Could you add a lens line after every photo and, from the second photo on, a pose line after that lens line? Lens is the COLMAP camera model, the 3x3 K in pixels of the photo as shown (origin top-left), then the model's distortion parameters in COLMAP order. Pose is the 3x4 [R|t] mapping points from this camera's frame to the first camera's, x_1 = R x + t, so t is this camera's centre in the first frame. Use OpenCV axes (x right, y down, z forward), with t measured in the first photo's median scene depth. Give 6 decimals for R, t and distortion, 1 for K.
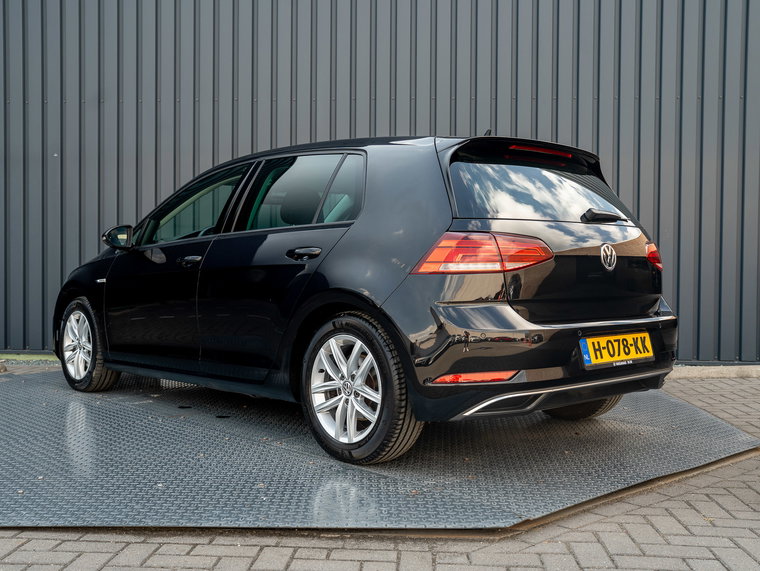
lens RADIAL K [[840.2, 0, 380.0], [0, 840.2, 285.5], [0, 0, 1]] dist [-0.001238, 0.046505]
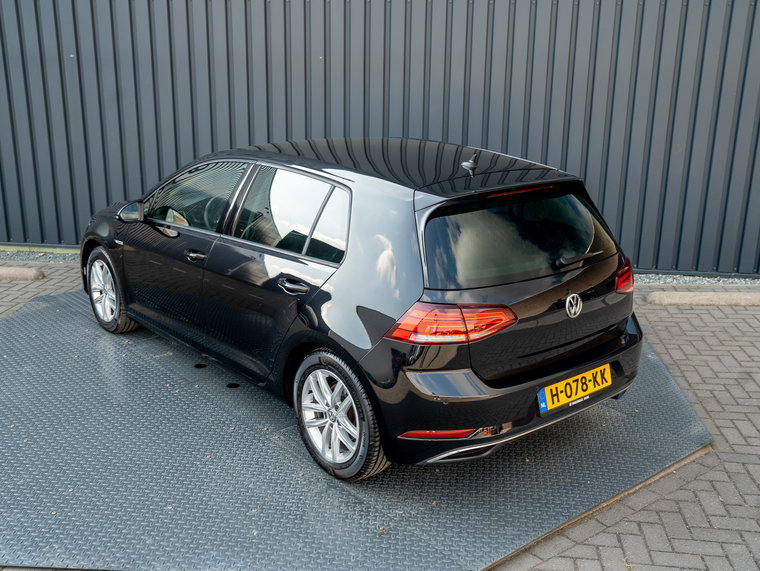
lens RADIAL K [[823.8, 0, 380.8], [0, 823.8, 299.5], [0, 0, 1]] dist [0.018155, 0.009010]
pose [[0.998787, 0.021650, -0.044232, 0.072383], [-0.008508, 0.960533, 0.278037, -0.334320], [0.048505, -0.277324, 0.959551, -0.019382]]
